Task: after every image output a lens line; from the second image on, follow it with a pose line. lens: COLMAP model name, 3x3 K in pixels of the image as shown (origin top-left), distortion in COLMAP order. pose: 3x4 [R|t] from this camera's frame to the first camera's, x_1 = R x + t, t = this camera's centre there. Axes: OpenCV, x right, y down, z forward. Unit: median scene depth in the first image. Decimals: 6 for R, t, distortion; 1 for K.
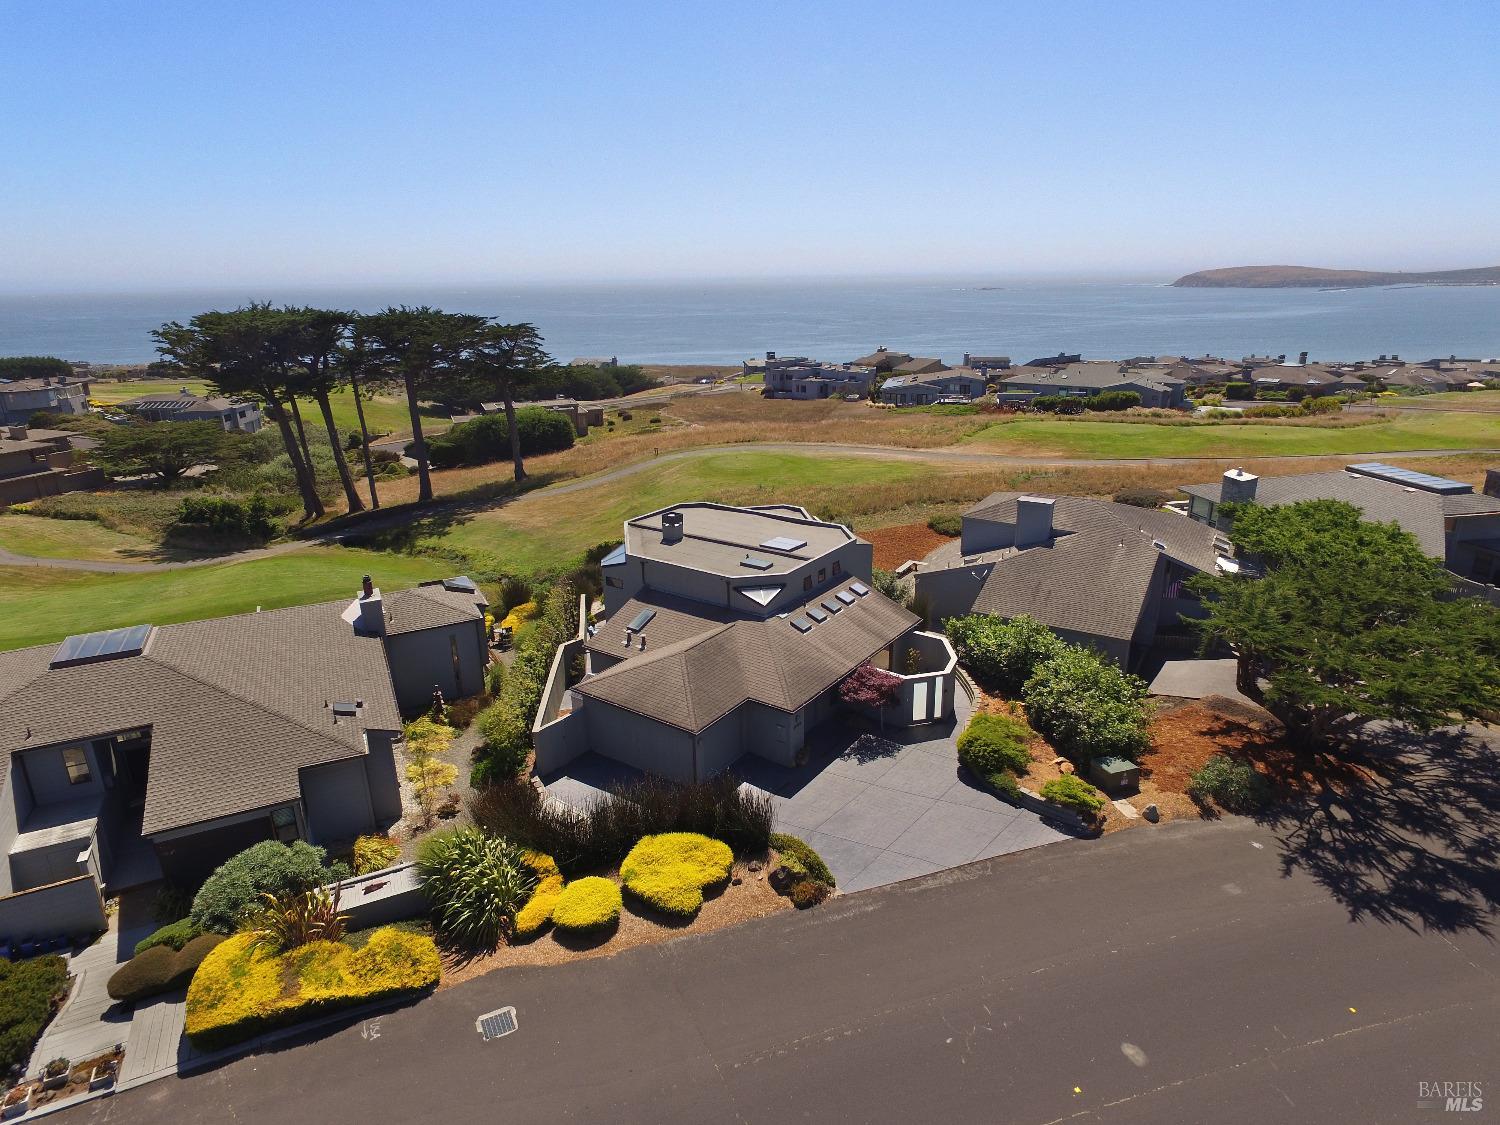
lens RADIAL K [[871.1, 0, 750.0], [0, 871.1, 562.5], [0, 0, 1]] dist [-0.008129, 0.011743]
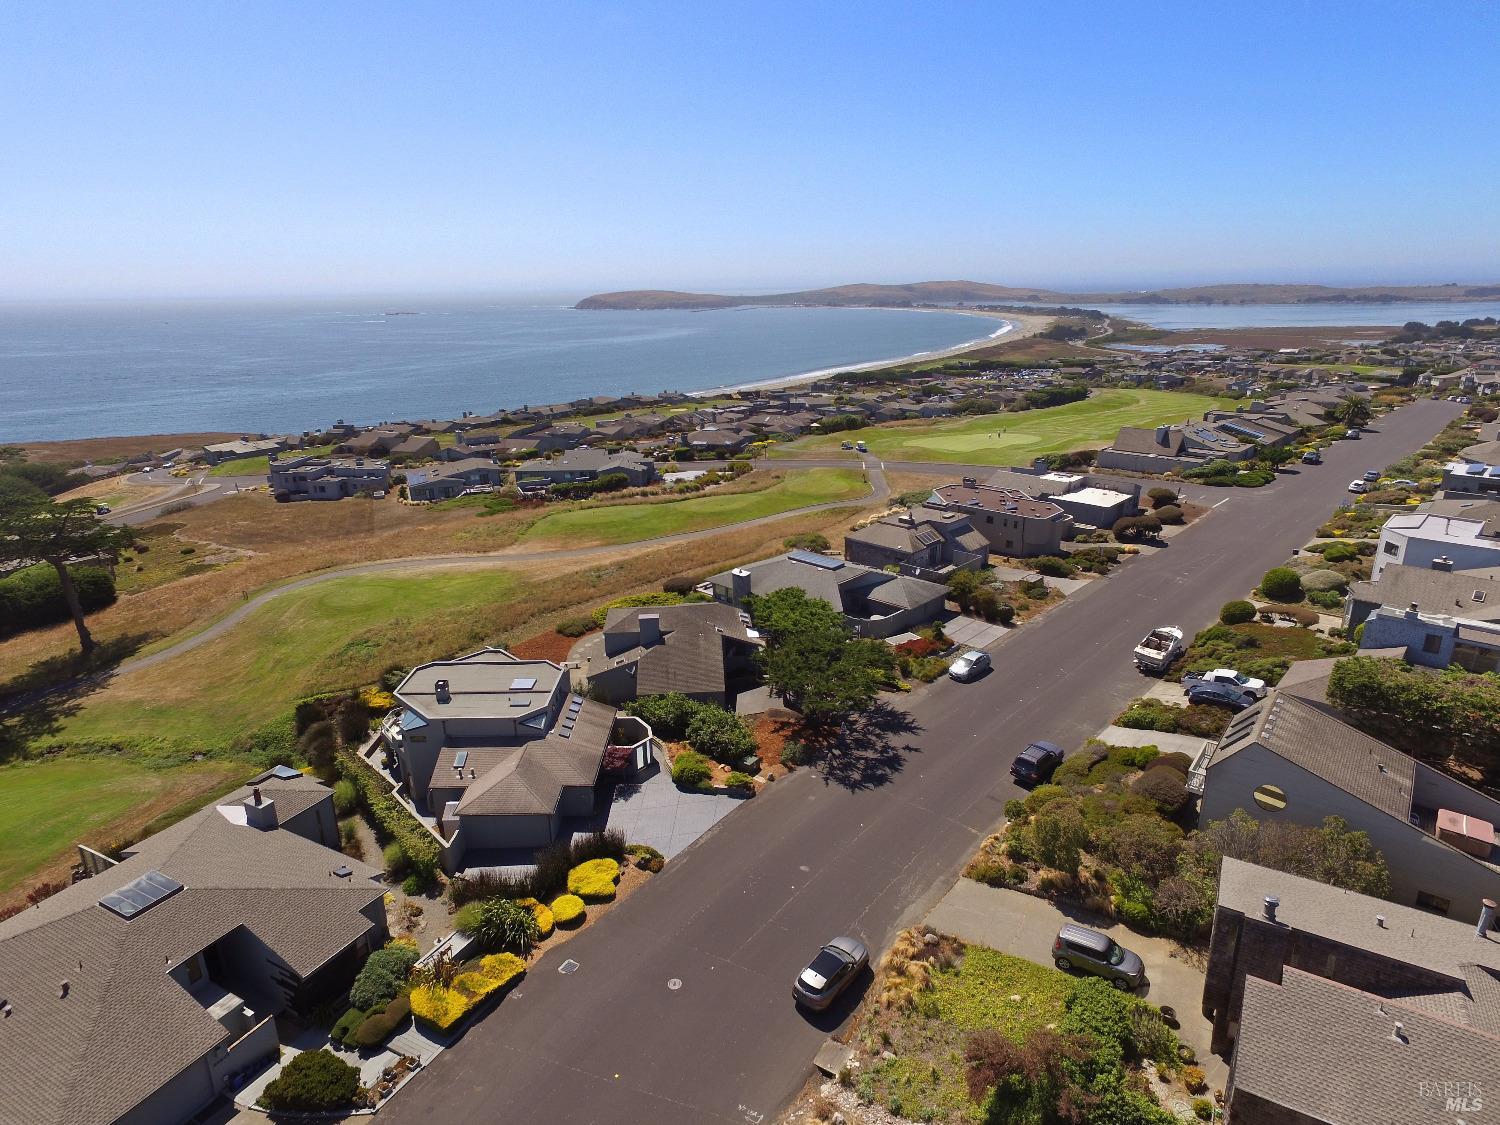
lens RADIAL K [[871.1, 0, 750.0], [0, 871.1, 562.5], [0, 0, 1]] dist [-0.008129, 0.011743]
pose [[0.809900, -0.172377, 0.560667, -0.640882], [0.183792, 0.982287, 0.036511, -0.297382], [-0.557030, 0.073476, 0.827236, -0.731085]]
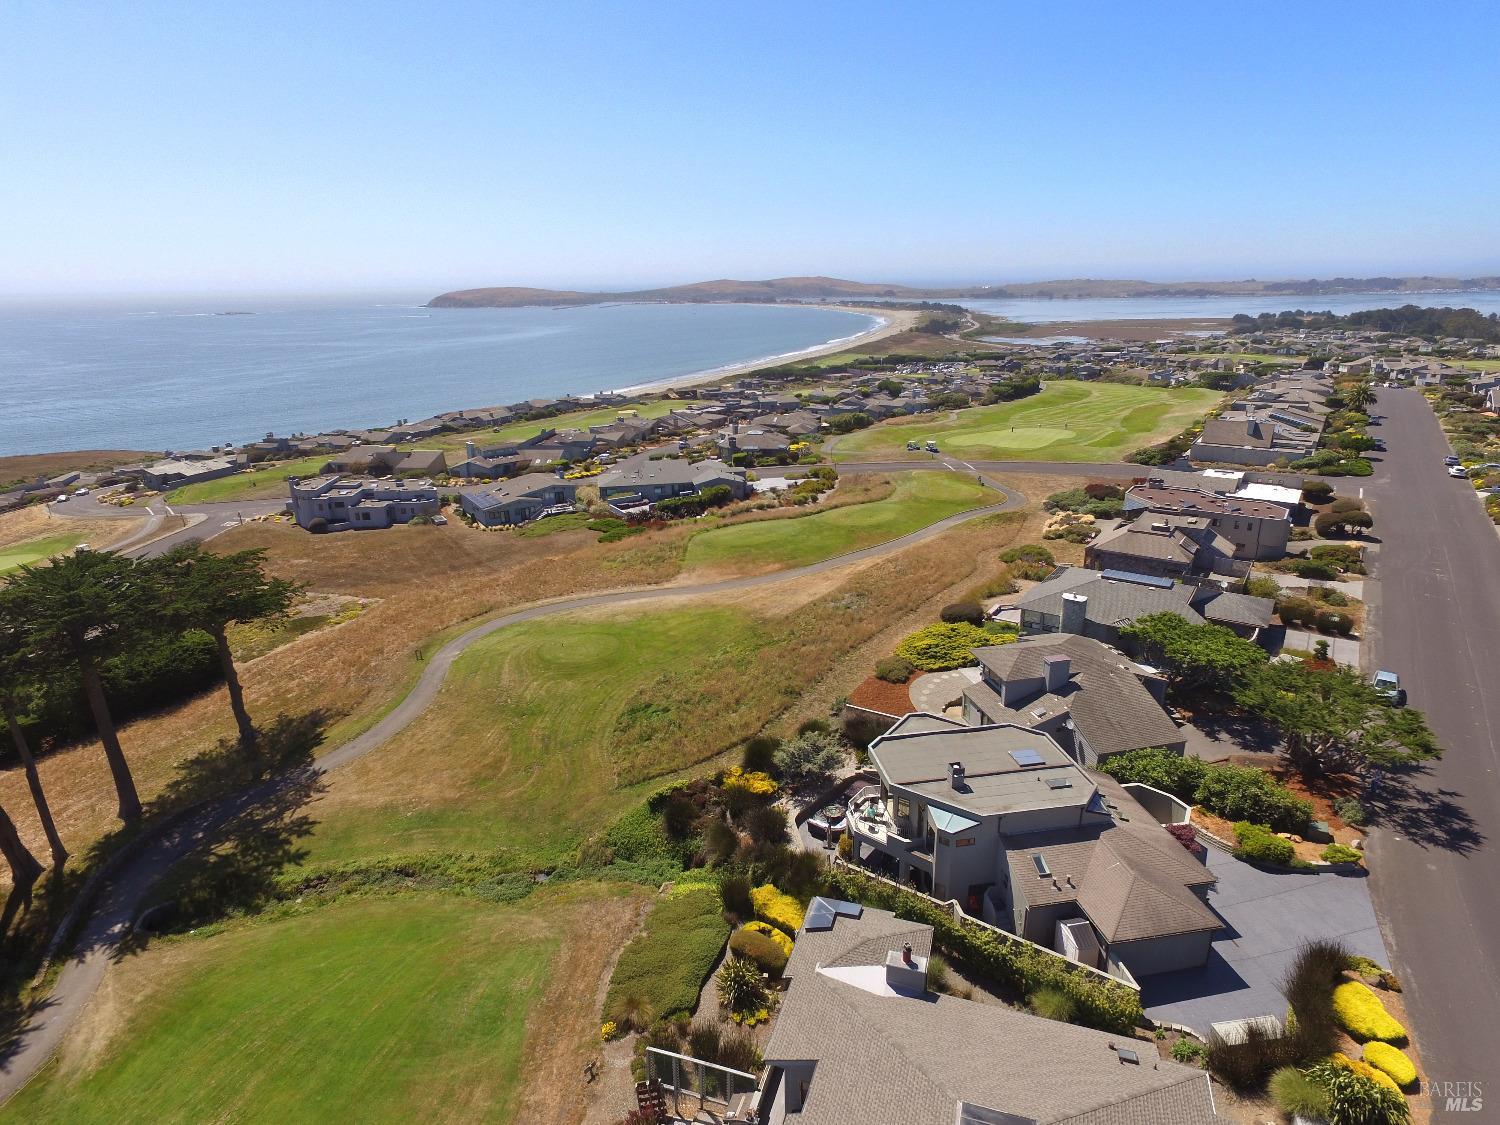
lens RADIAL K [[871.1, 0, 750.0], [0, 871.1, 562.5], [0, 0, 1]] dist [-0.008129, 0.011743]
pose [[0.704364, -0.213918, 0.676839, -1.449617], [0.226128, 0.971455, 0.071709, -0.665555], [-0.672858, 0.102543, 0.732630, 0.411986]]
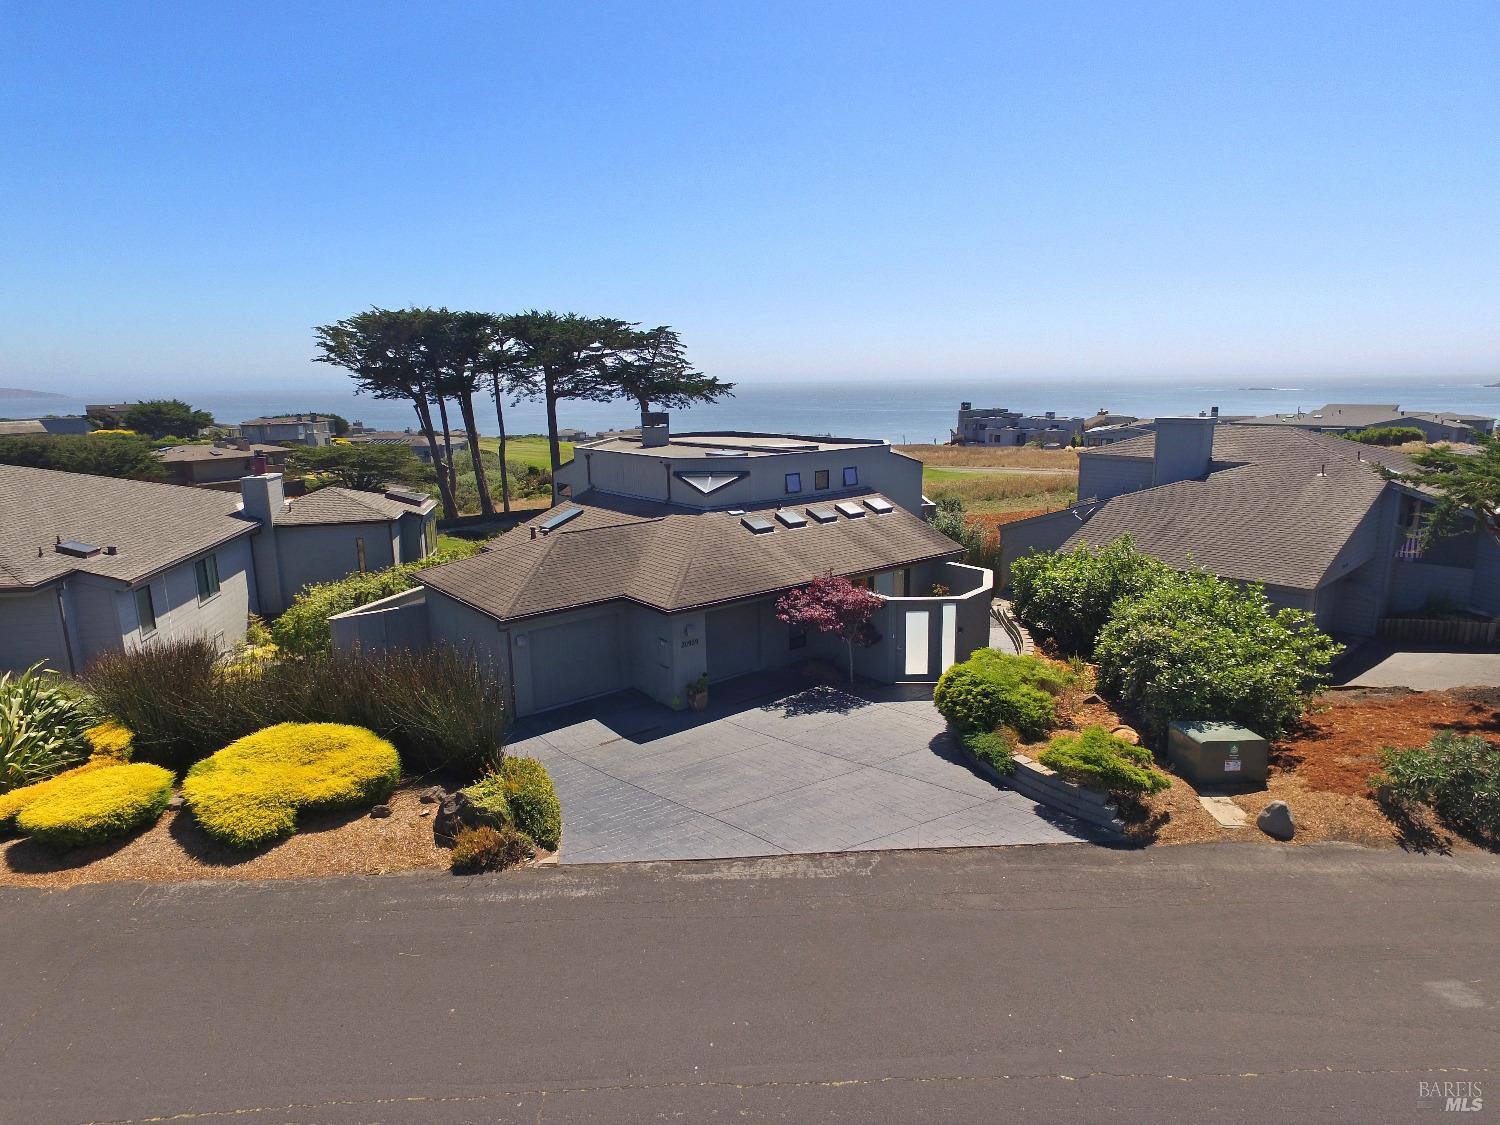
lens RADIAL K [[871.1, 0, 750.0], [0, 871.1, 562.5], [0, 0, 1]] dist [-0.008129, 0.011743]
pose [[0.964933, 0.055379, -0.256590, 0.273346], [-0.082934, 0.991741, -0.097837, 0.200159], [0.249052, 0.115686, 0.961556, 0.420588]]
